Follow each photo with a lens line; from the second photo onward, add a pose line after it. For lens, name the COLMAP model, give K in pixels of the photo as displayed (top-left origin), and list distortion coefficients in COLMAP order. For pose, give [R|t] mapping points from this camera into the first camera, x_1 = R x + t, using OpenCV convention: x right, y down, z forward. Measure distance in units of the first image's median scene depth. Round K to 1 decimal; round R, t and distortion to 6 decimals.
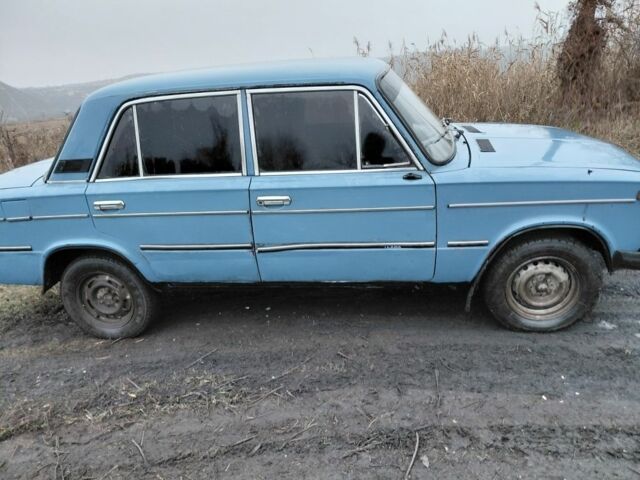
lens RADIAL K [[439.2, 0, 366.0], [0, 439.2, 239.9], [0, 0, 1]] dist [-0.005161, -0.002538]
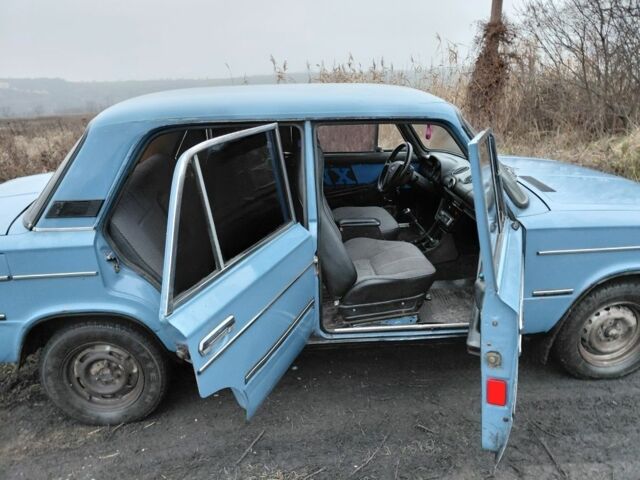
lens RADIAL K [[439.2, 0, 366.0], [0, 439.2, 239.9], [0, 0, 1]] dist [-0.005161, -0.002538]
pose [[0.981689, -0.016026, 0.189816, -0.300254], [0.023859, 0.998952, -0.039052, -0.068983], [-0.188991, 0.042866, 0.981043, 0.145742]]
